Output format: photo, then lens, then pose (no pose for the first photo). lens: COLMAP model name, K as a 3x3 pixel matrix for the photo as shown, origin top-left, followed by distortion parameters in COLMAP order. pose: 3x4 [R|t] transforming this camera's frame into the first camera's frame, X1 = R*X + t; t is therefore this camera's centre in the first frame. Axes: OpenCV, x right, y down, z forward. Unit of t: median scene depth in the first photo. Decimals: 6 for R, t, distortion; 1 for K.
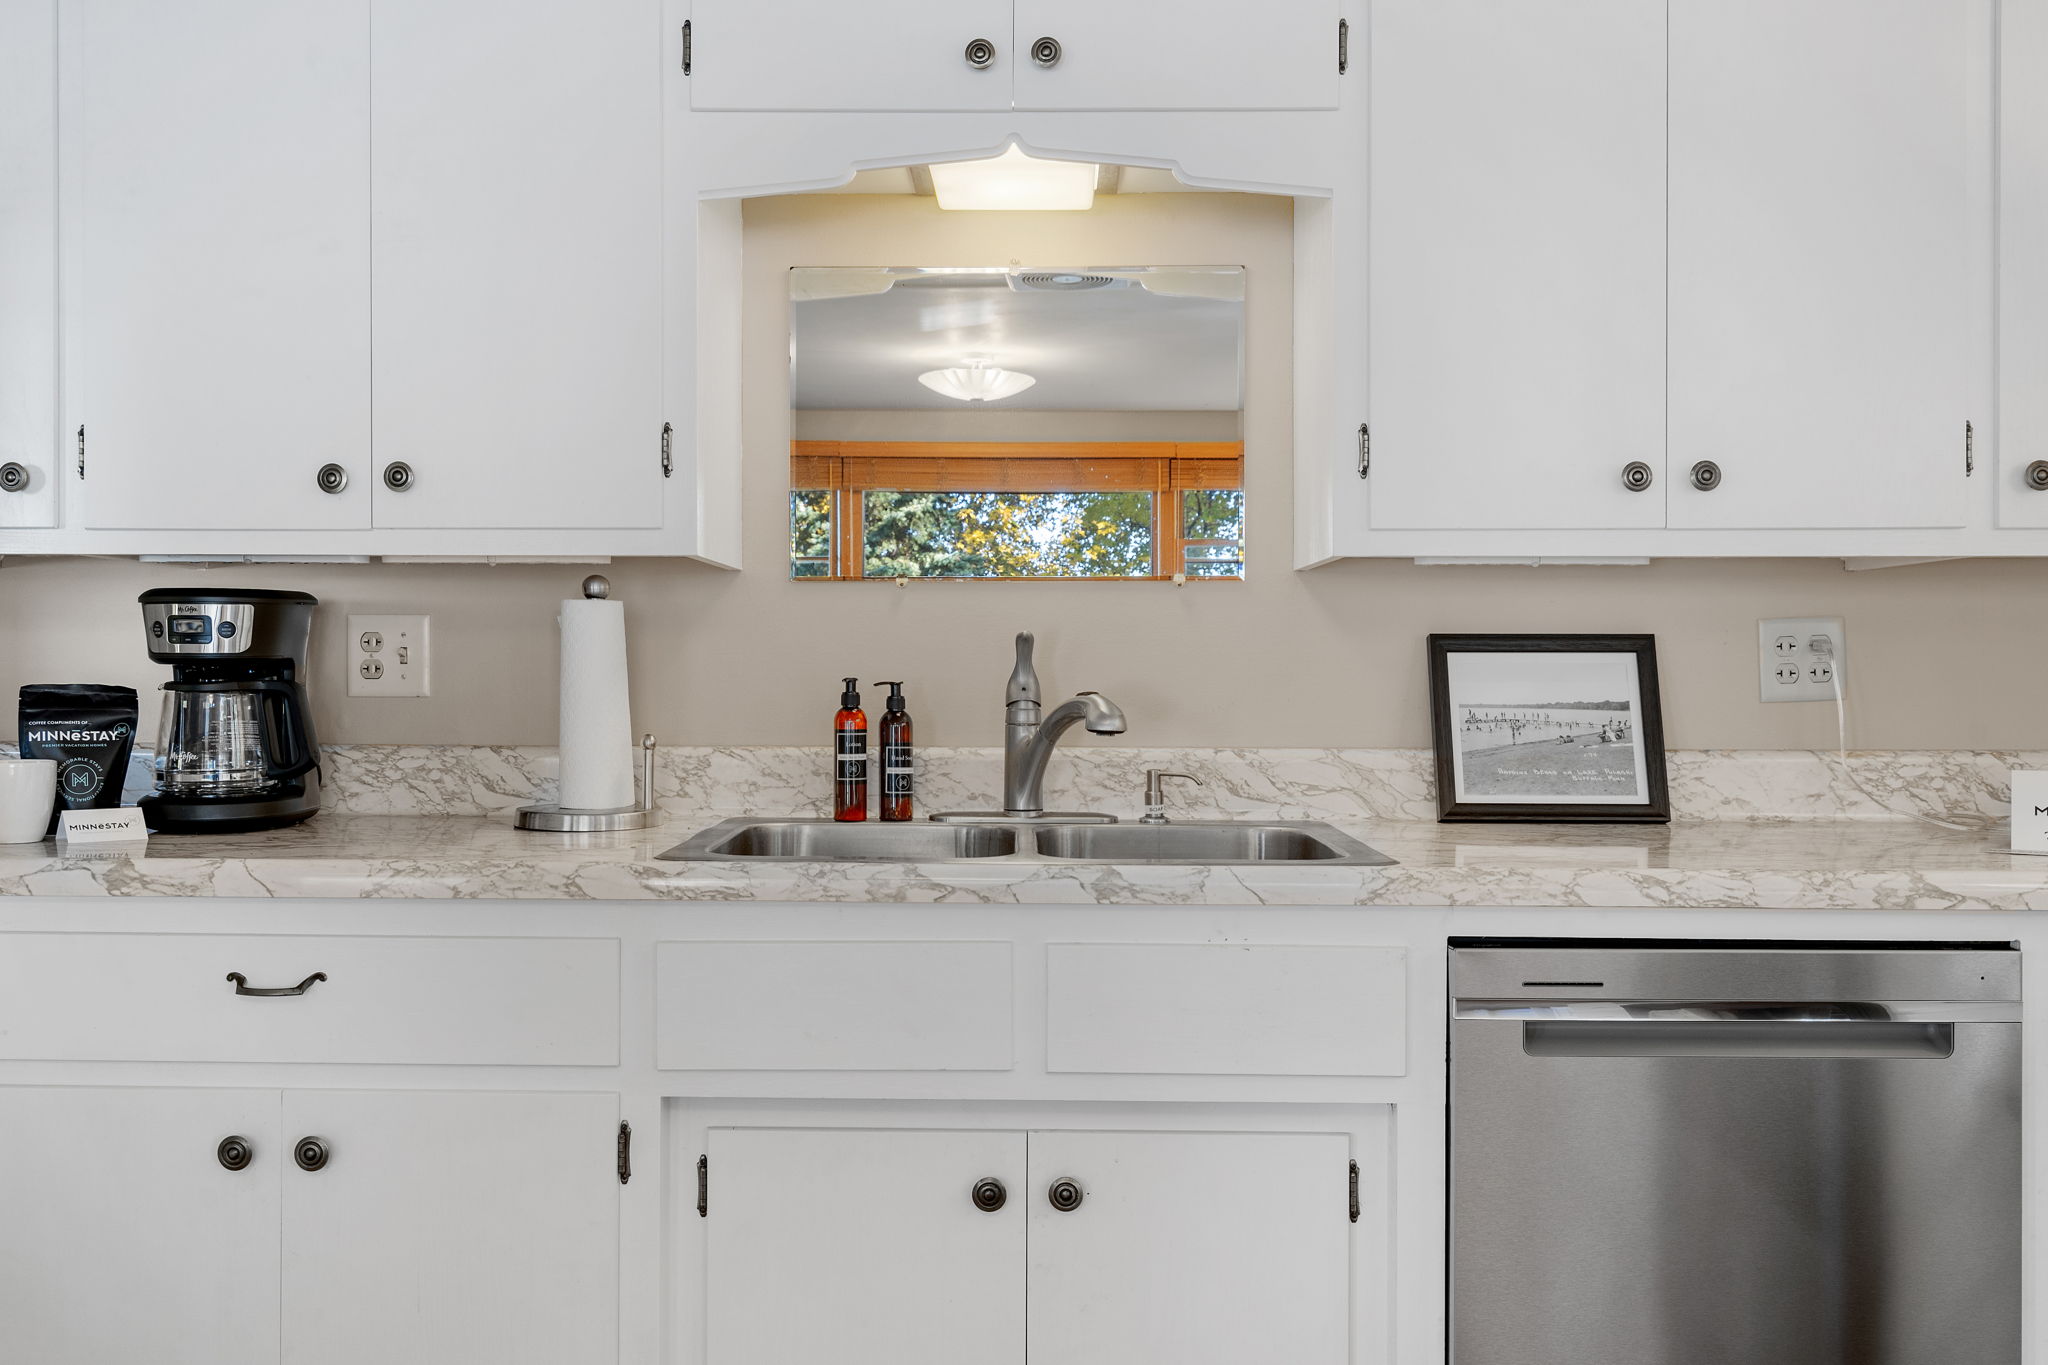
lens RADIAL K [[1717.1, 0, 987.3], [0, 1717.1, 680.5], [0, 0, 1]] dist [0.005007, 0.005125]
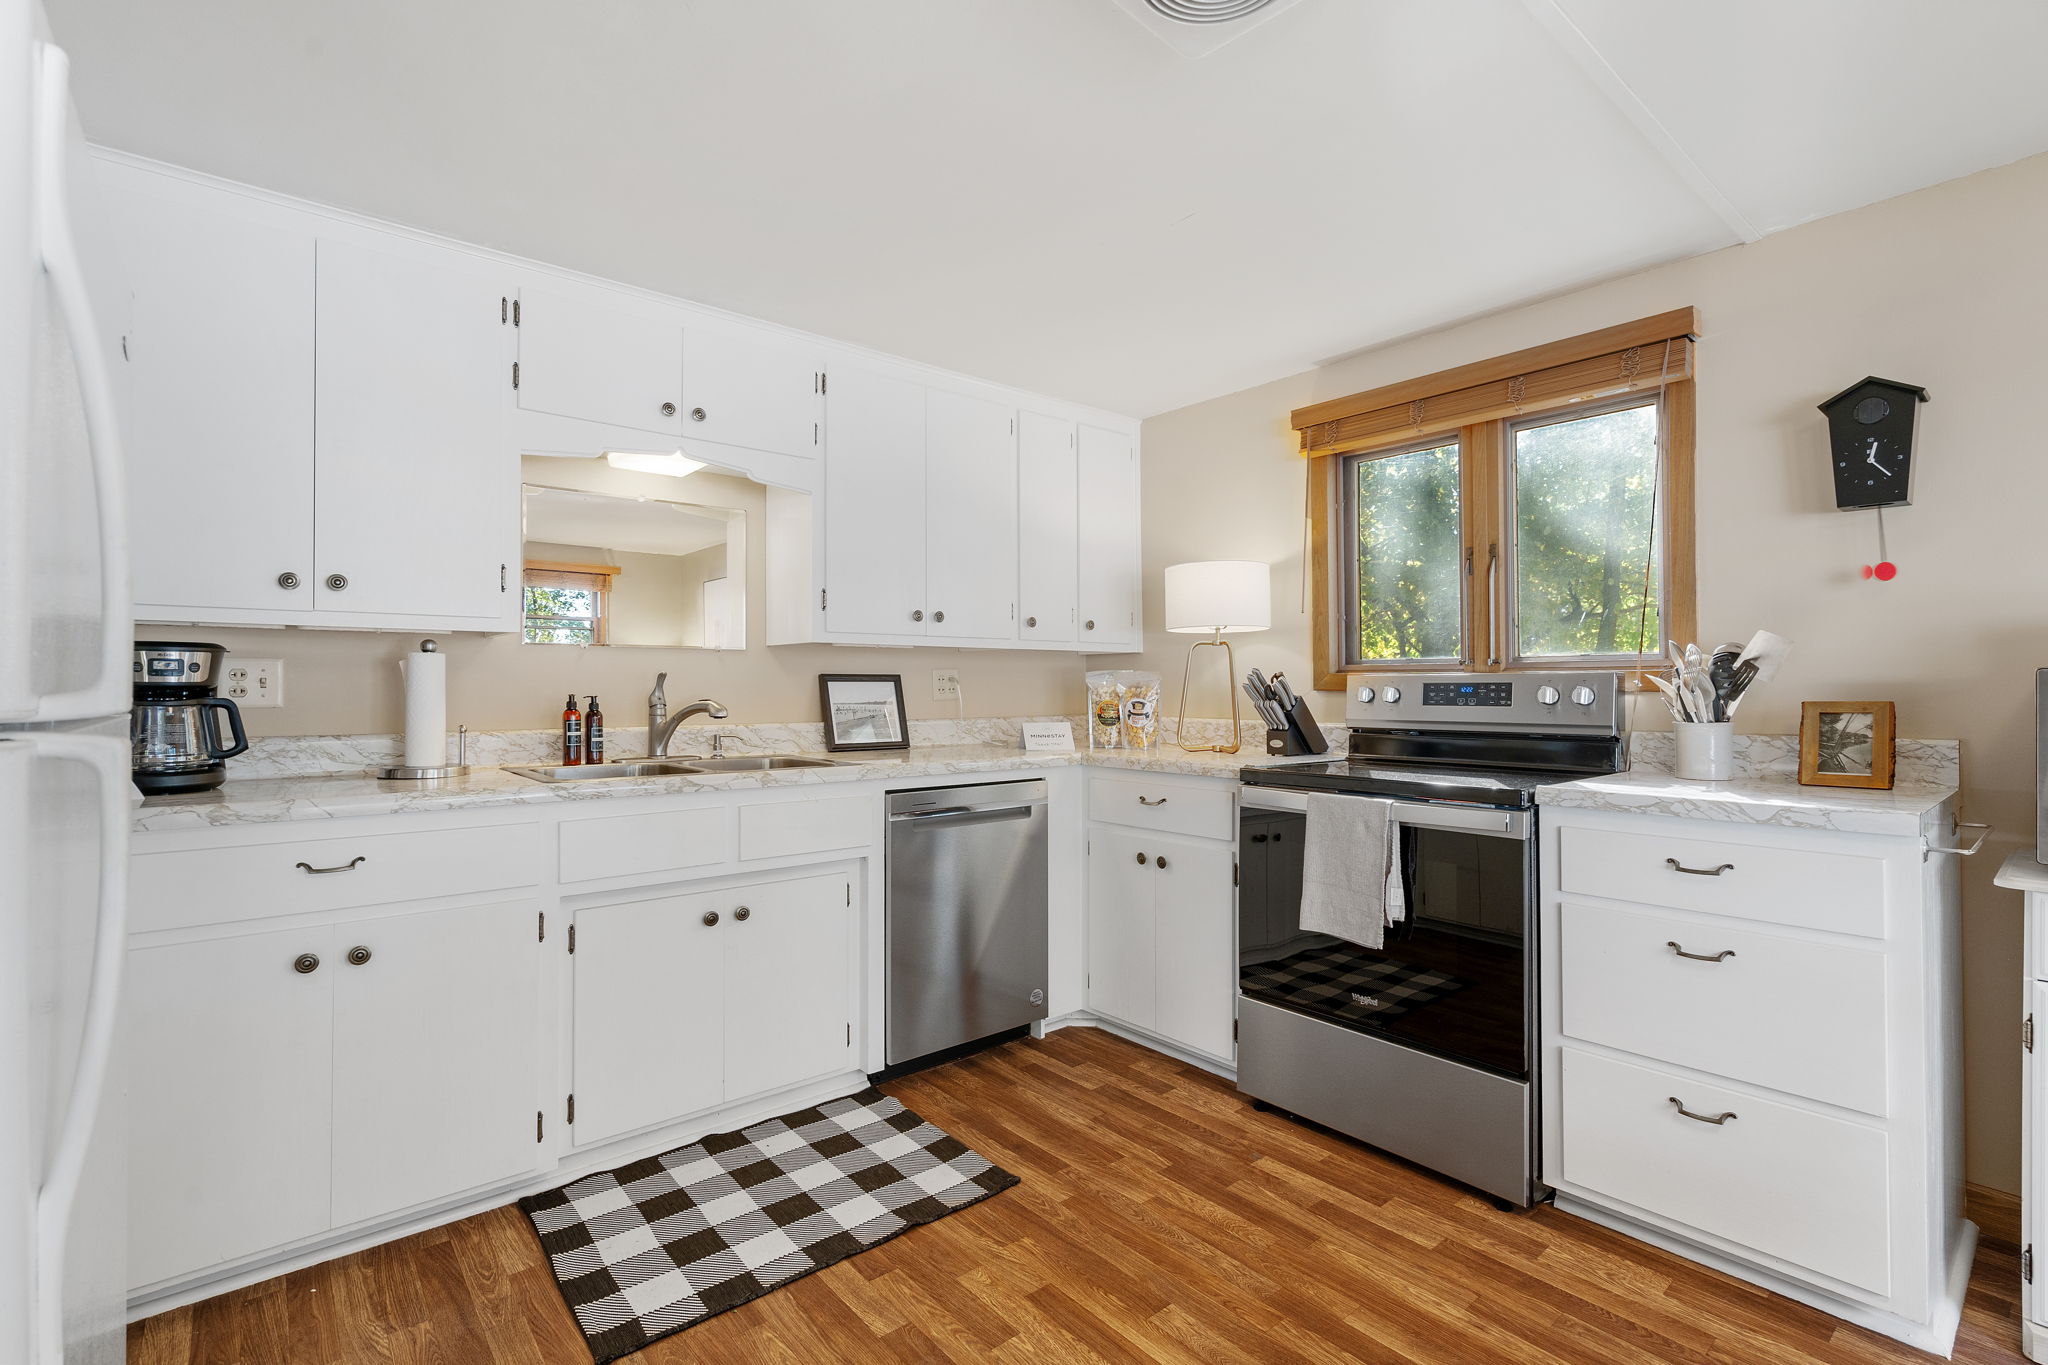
lens RADIAL K [[939.0, 0, 1024.0], [0, 939.0, 682.5], [0, 0, 1]] dist [0.002511, 0.001337]
pose [[0.750734, 0.000586, 0.660605, -0.408329], [0.007007, 0.999936, -0.008850, -0.001805], [-0.660568, 0.011273, 0.750682, -0.175884]]
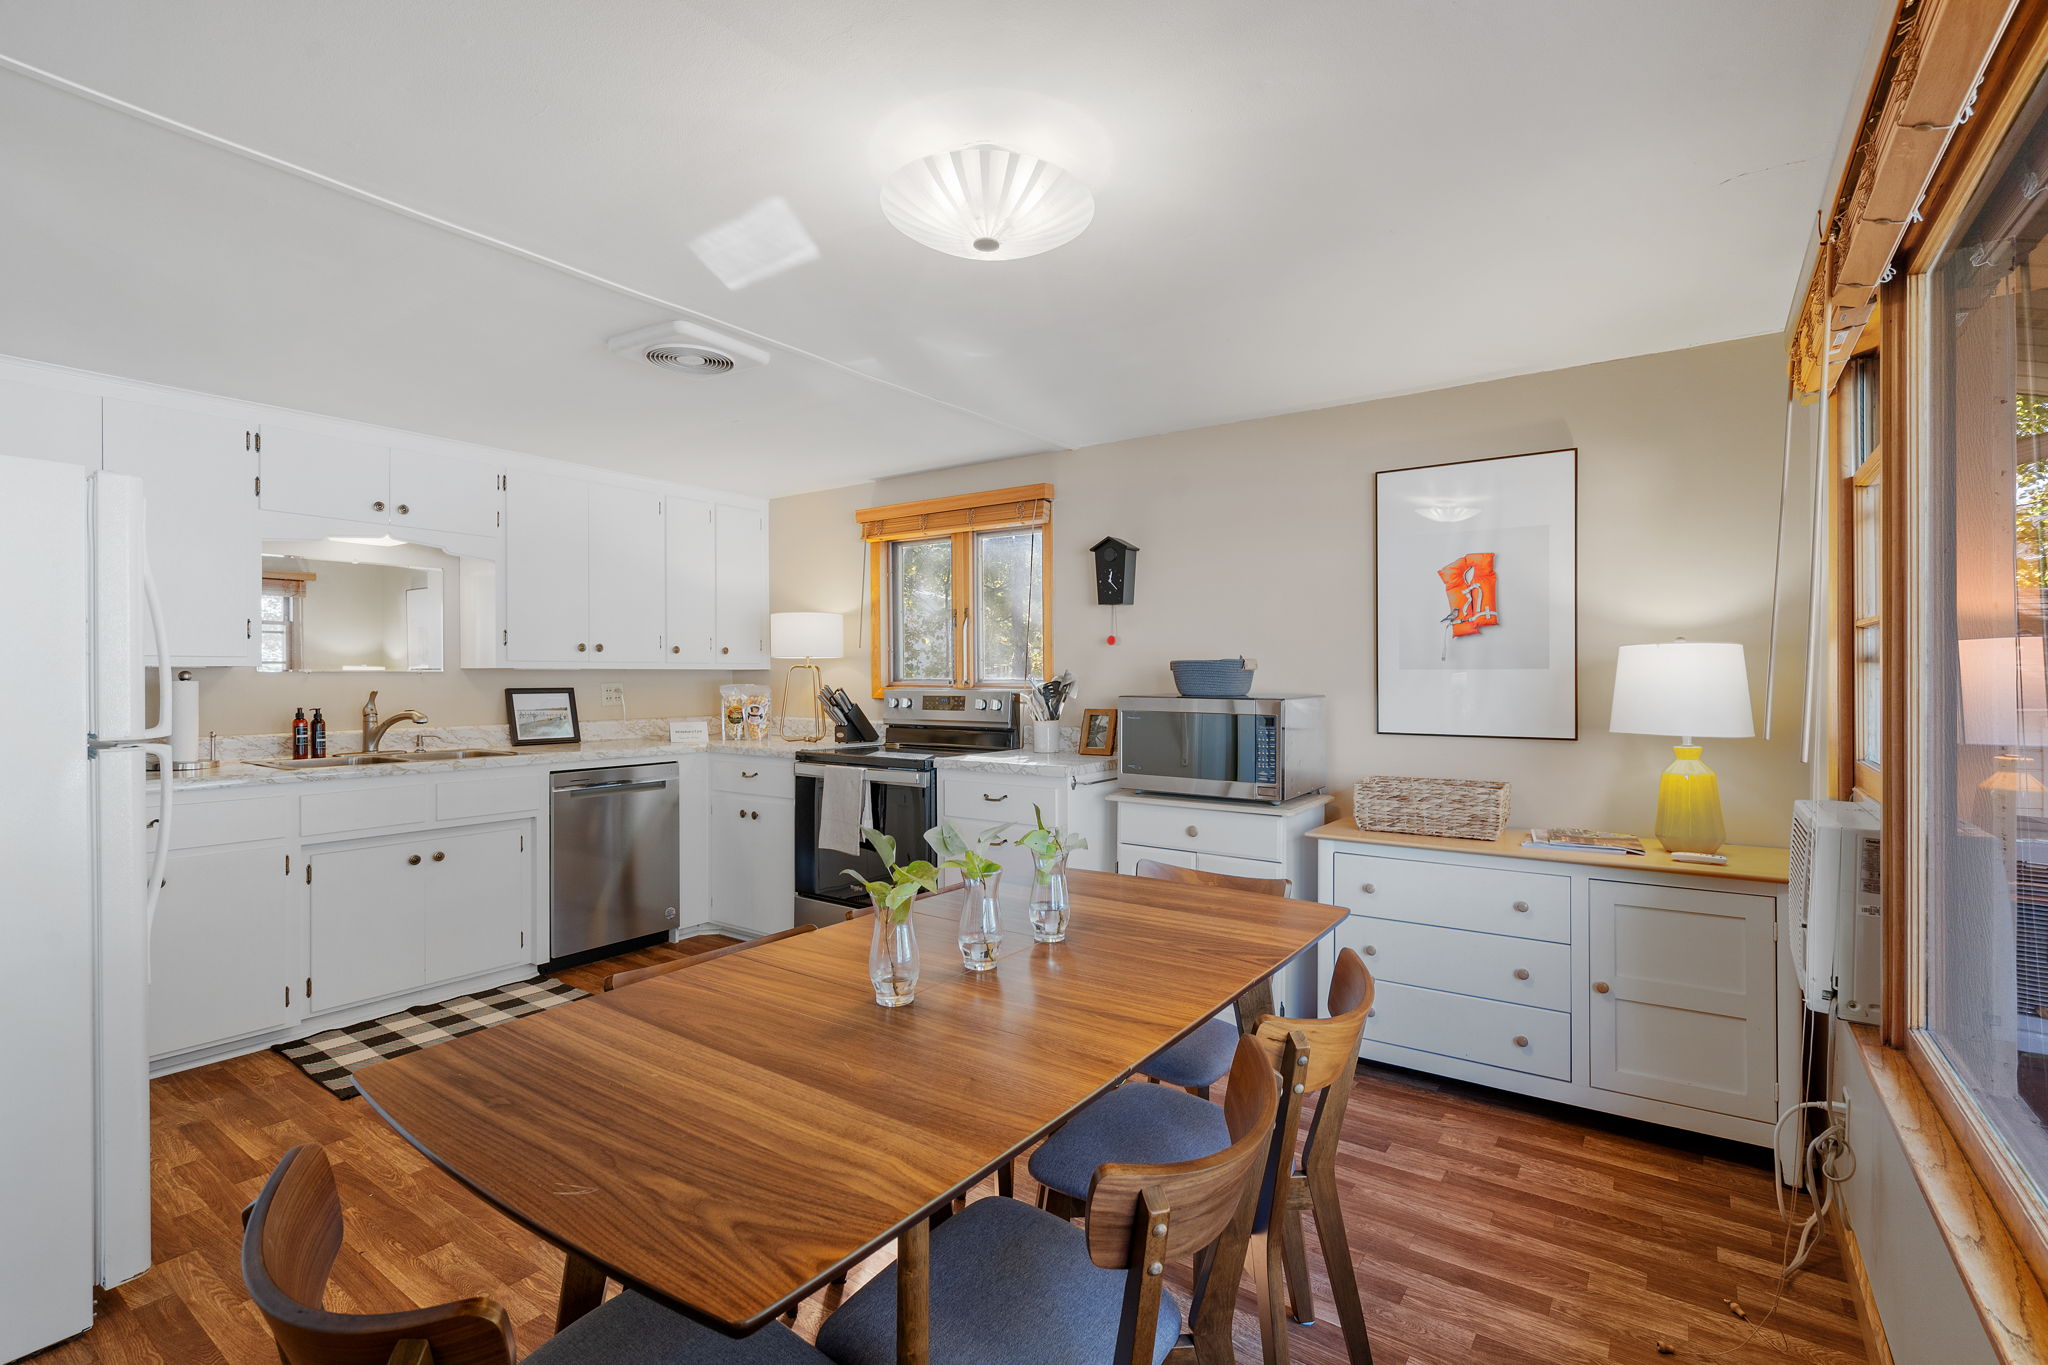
lens RADIAL K [[939.0, 0, 1024.0], [0, 939.0, 682.5], [0, 0, 1]] dist [0.002511, 0.001337]
pose [[0.561556, -0.007756, 0.827402, -0.680917], [0.007237, 0.999964, 0.004462, -0.040582], [-0.827407, 0.003482, 0.561592, -0.825920]]
